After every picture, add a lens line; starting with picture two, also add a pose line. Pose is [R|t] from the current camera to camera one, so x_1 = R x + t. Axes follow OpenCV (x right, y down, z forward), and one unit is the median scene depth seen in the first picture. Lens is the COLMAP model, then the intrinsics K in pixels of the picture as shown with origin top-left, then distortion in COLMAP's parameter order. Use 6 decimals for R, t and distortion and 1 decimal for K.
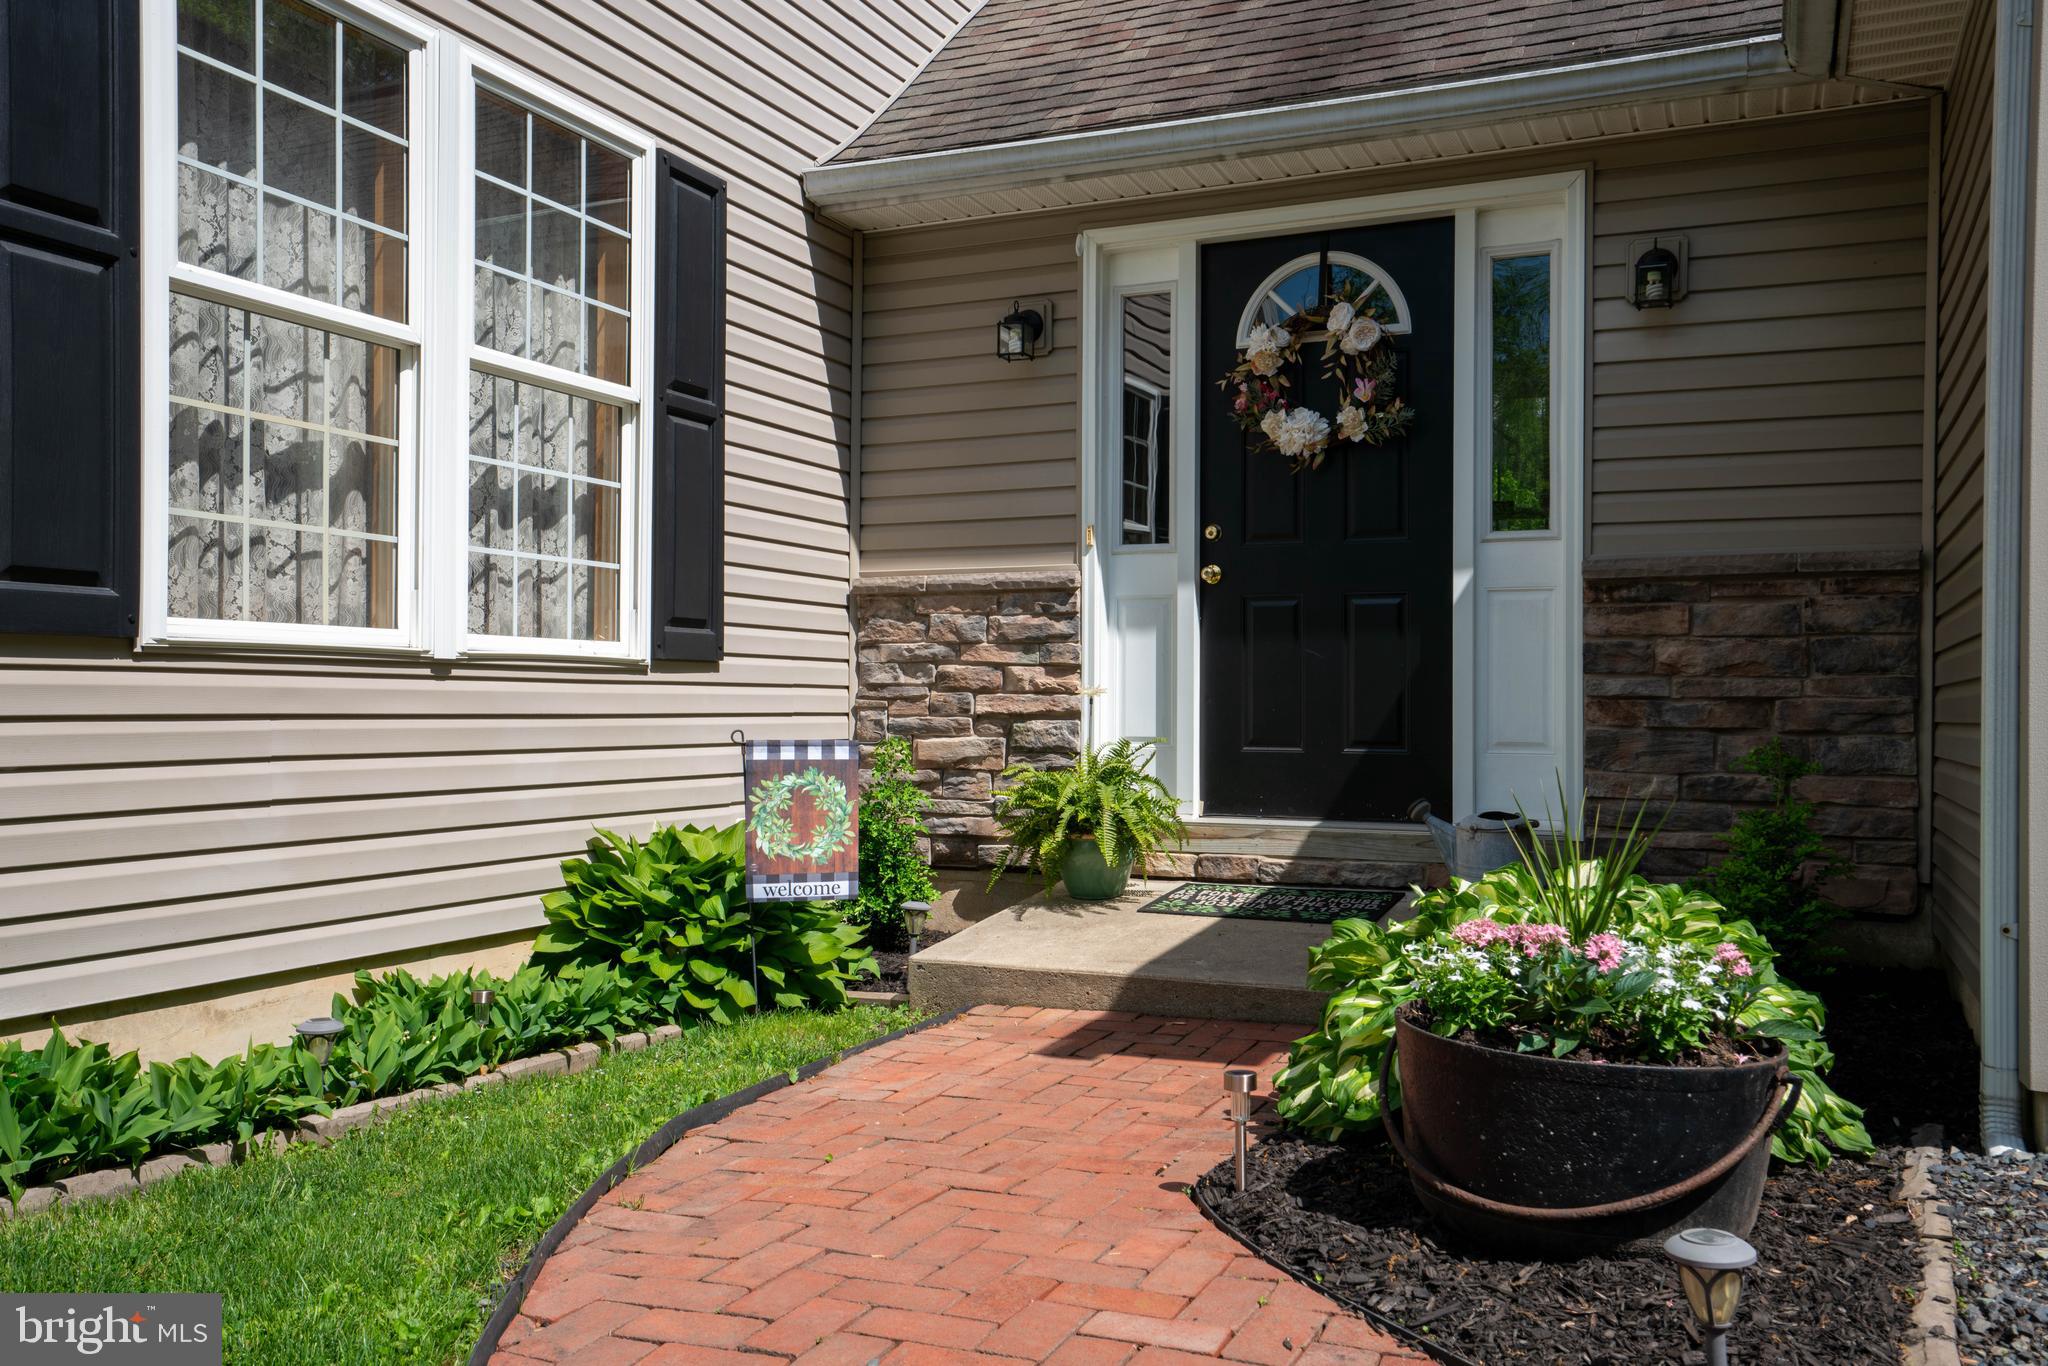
lens RADIAL K [[1701.6, 0, 1024.0], [0, 1701.6, 683.0], [0, 0, 1]] dist [0.000869, 0.000316]
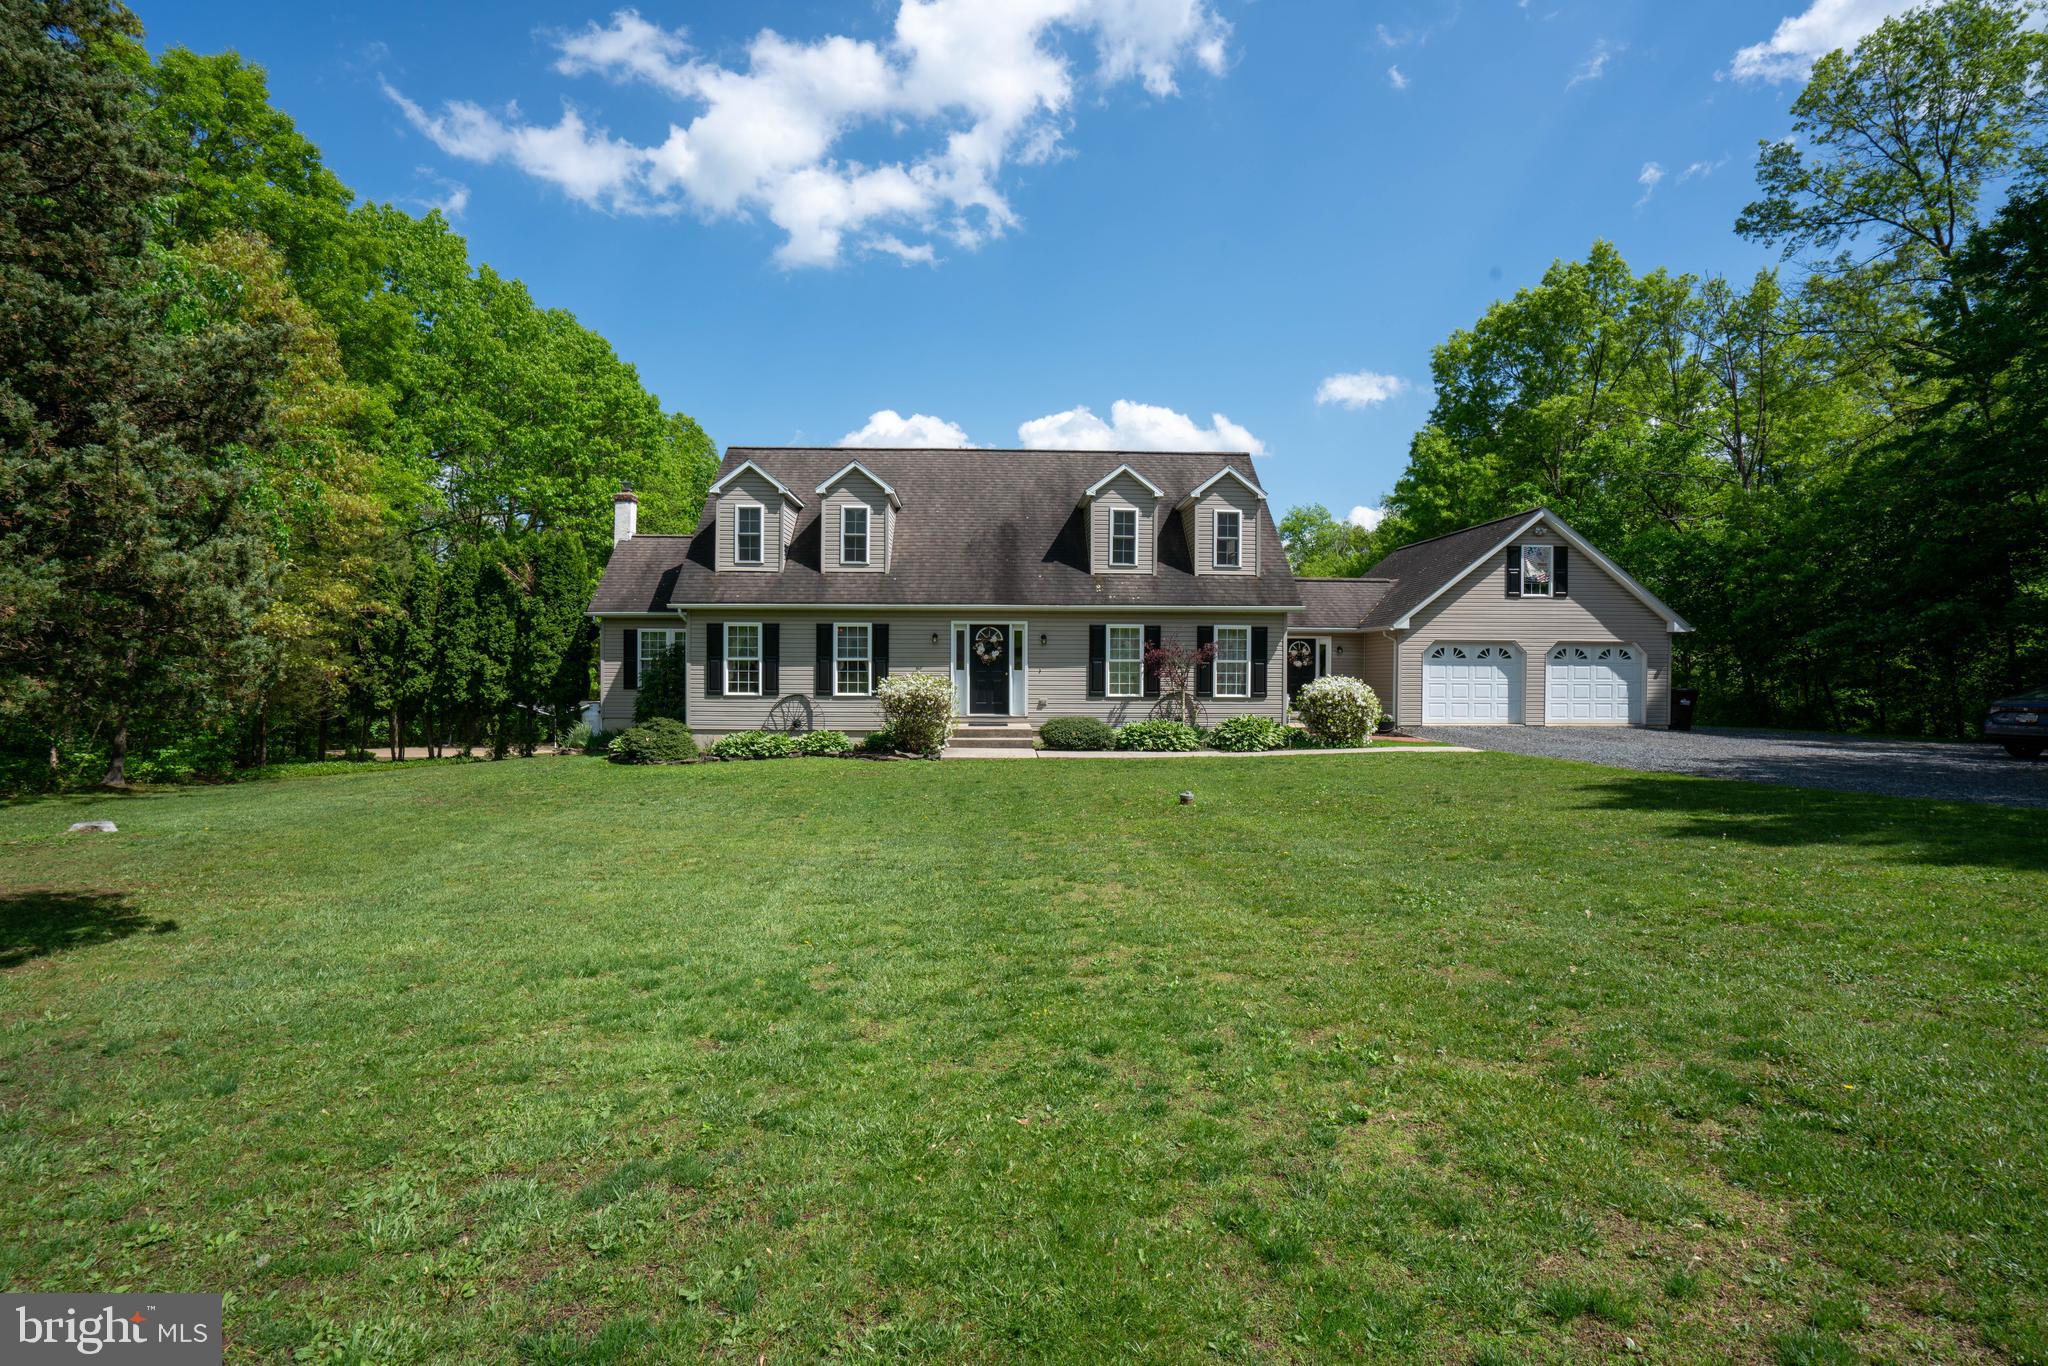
lens RADIAL K [[961.4, 0, 1023.9], [0, 961.4, 667.5], [0, 0, 1]] dist [-0.074171, 0.032815]
pose [[0.899246, -0.002309, 0.437436, -2.949752], [-0.001631, 0.999961, 0.008631, -0.166279], [-0.437439, -0.008475, 0.899208, -2.470612]]
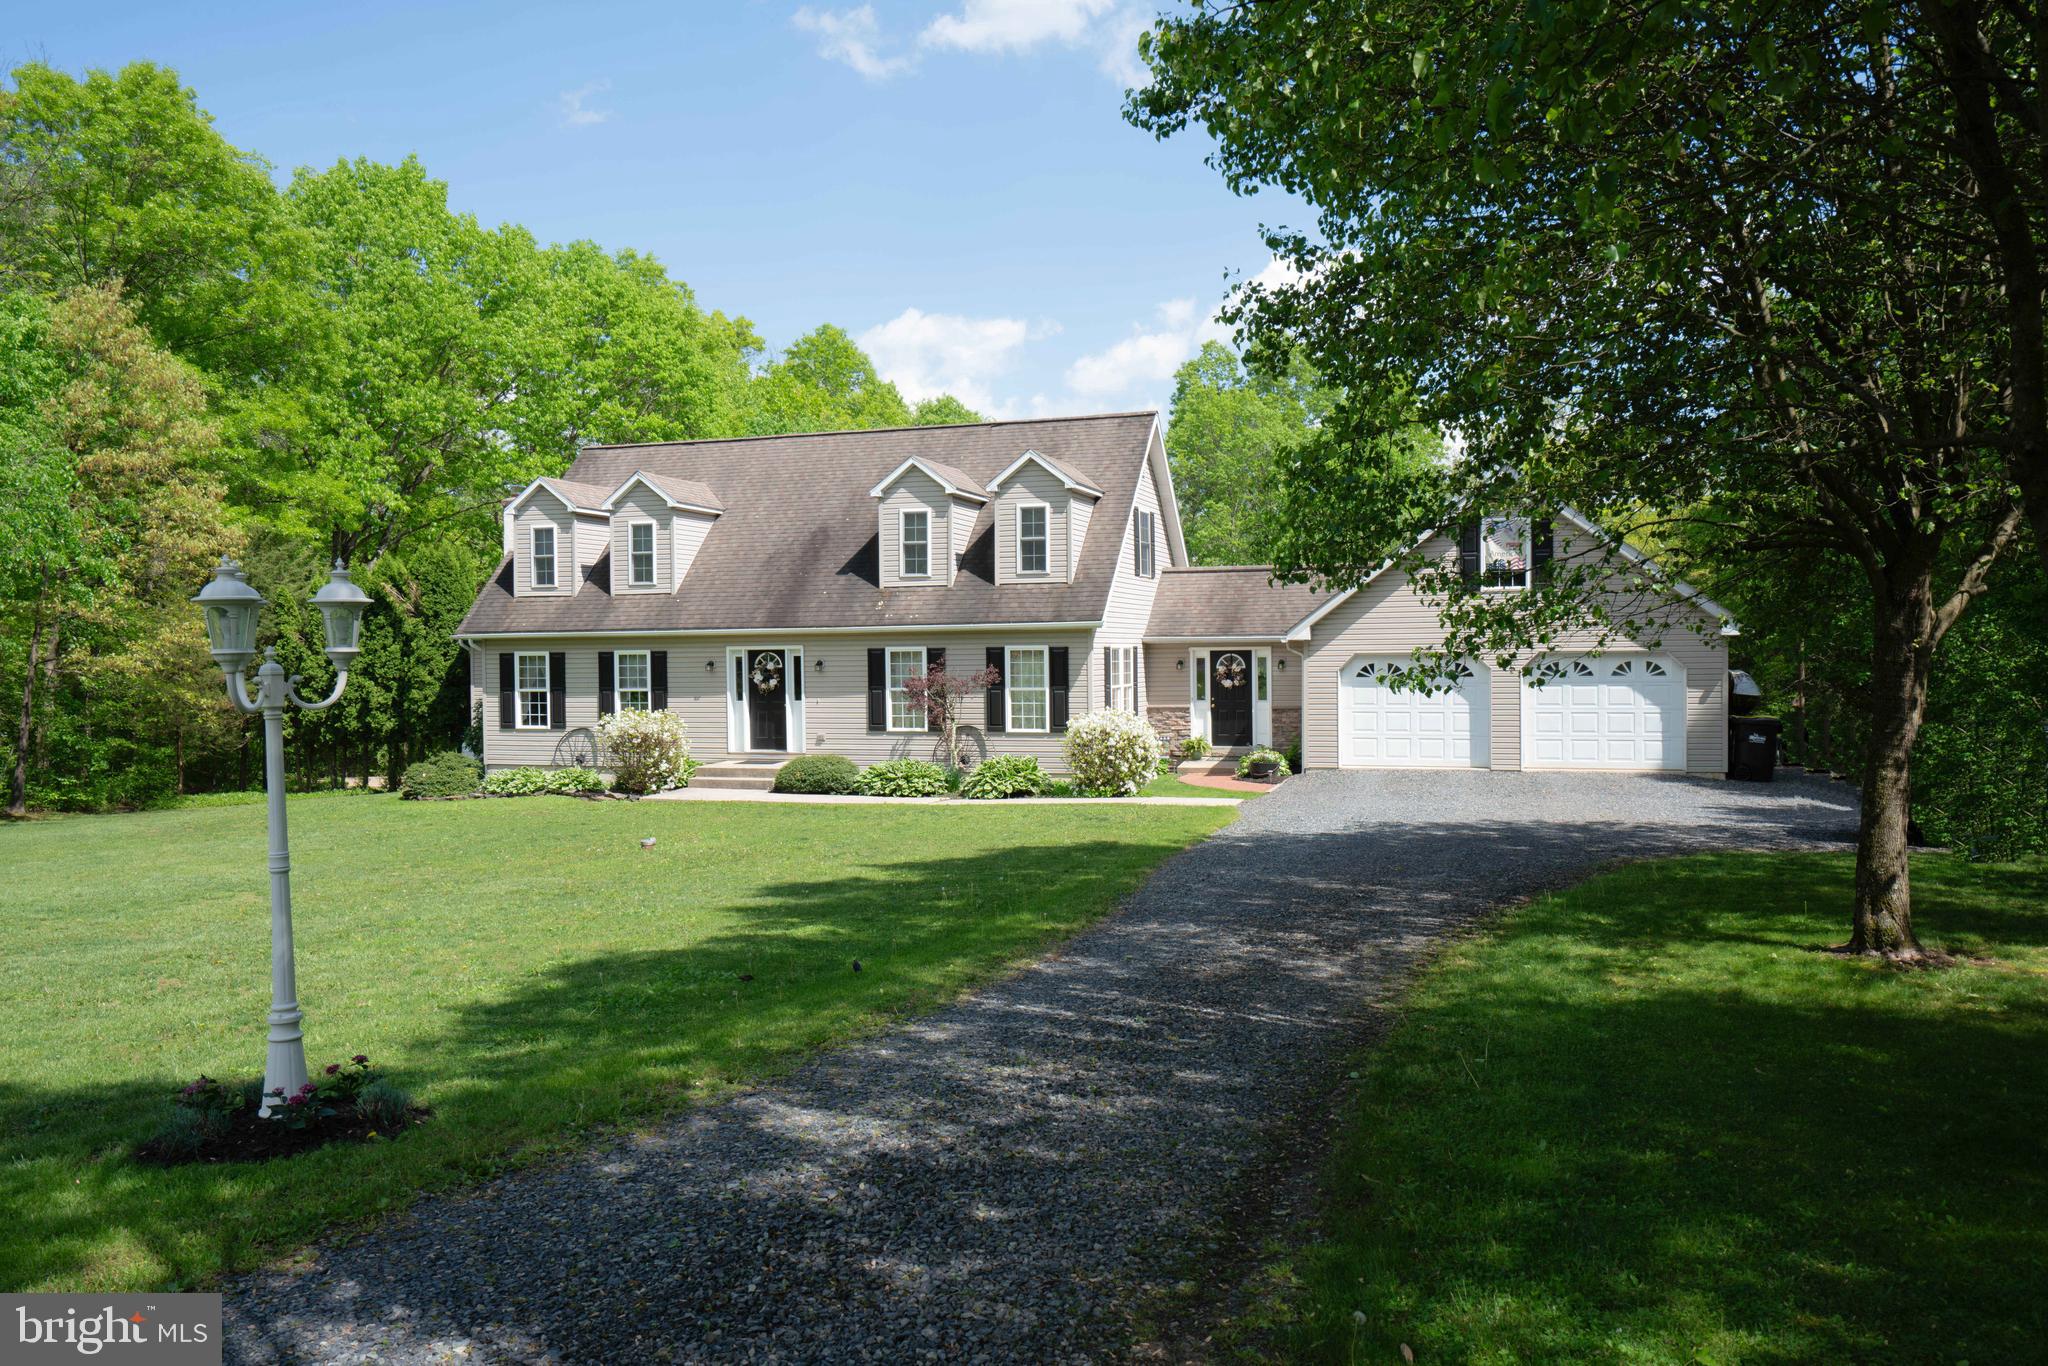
lens RADIAL K [[1497.9, 0, 1024.0], [0, 1497.9, 683.0], [0, 0, 1]] dist [0.006061, 0.001409]
pose [[0.995179, -0.021224, 0.095754, -1.077639], [0.018284, 0.999337, 0.031474, -0.329787], [-0.096358, -0.029572, 0.994907, -4.272786]]
